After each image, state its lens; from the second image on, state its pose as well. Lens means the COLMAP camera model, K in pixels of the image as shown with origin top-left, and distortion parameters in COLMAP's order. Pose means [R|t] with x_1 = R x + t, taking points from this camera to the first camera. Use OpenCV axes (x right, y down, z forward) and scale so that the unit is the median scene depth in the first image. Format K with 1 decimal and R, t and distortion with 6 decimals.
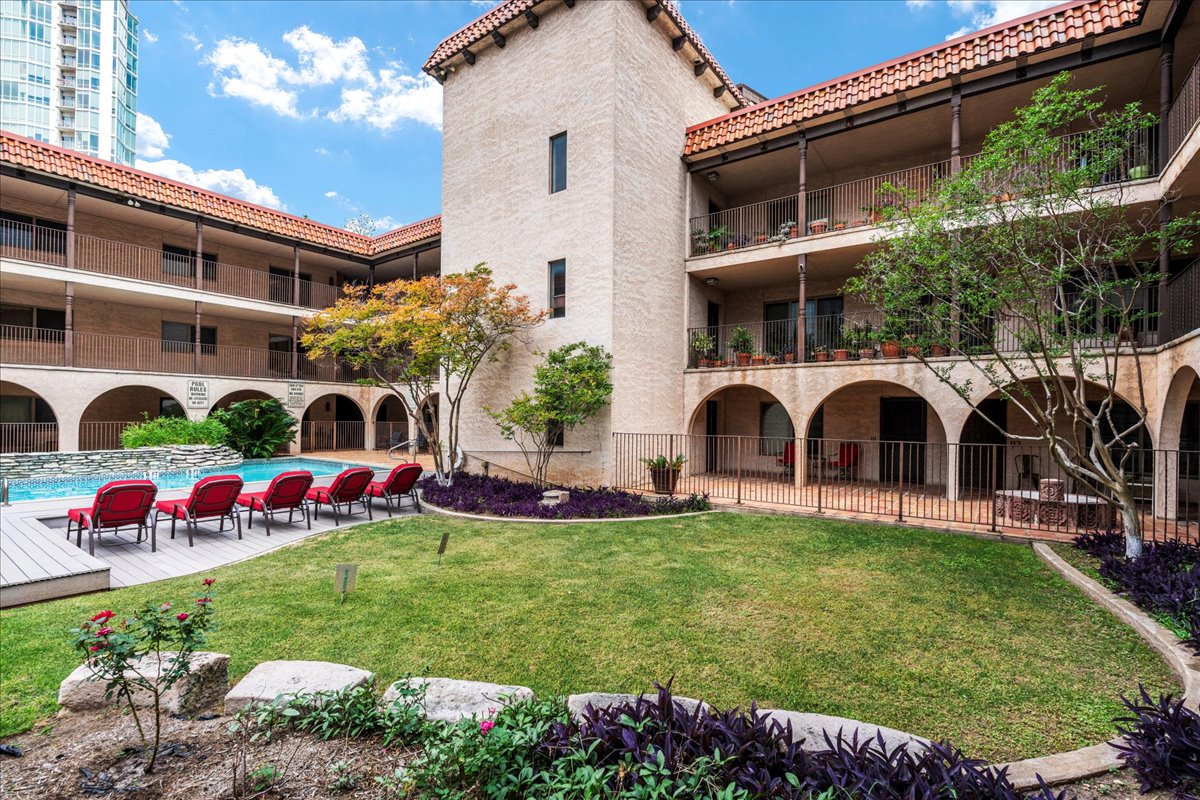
lens RADIAL K [[546.5, 0, 594.6], [0, 546.5, 417.7], [0, 0, 1]] dist [-0.014480, 0.003541]
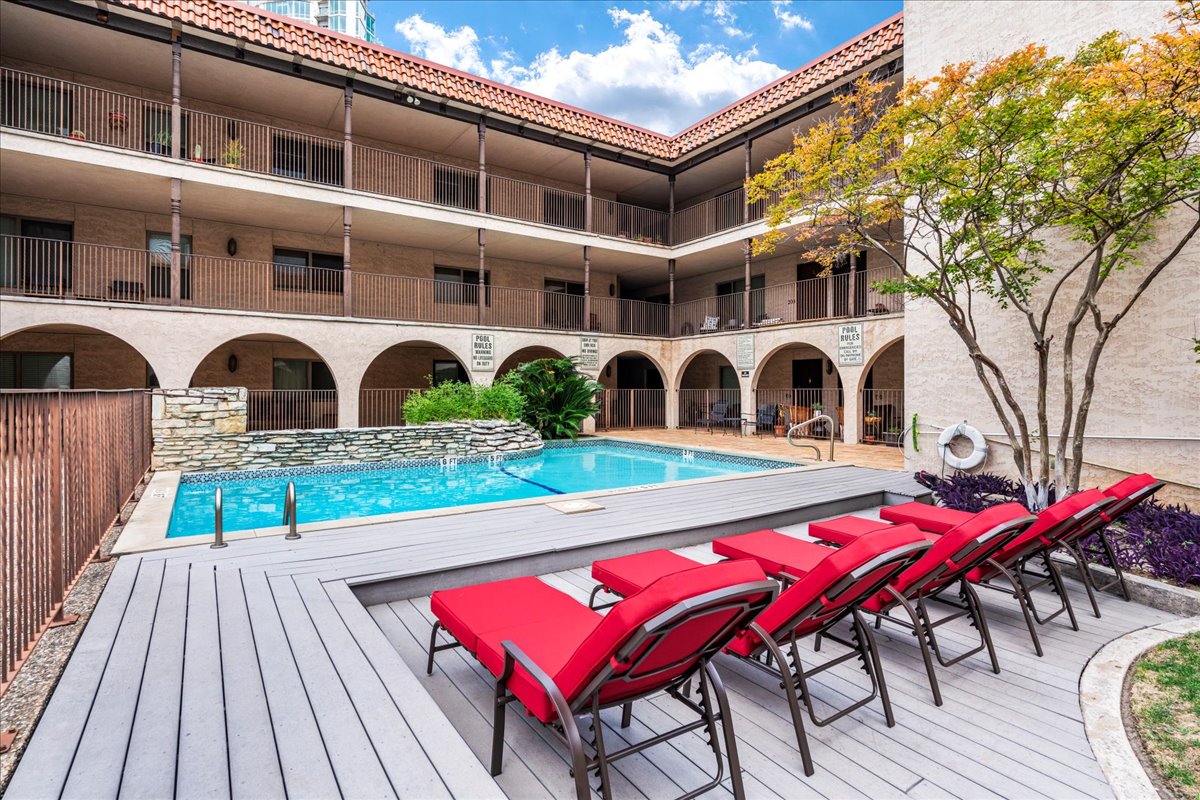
lens RADIAL K [[600.0, 0, 598.0], [0, 600.0, 391.8], [0, 0, 1]] dist [0.000896, 0.001281]
pose [[0.941522, -0.006406, -0.336890, -0.314123], [0.006844, 0.999977, 0.000114, 0.013333], [0.336881, -0.002413, 0.941544, 0.282536]]
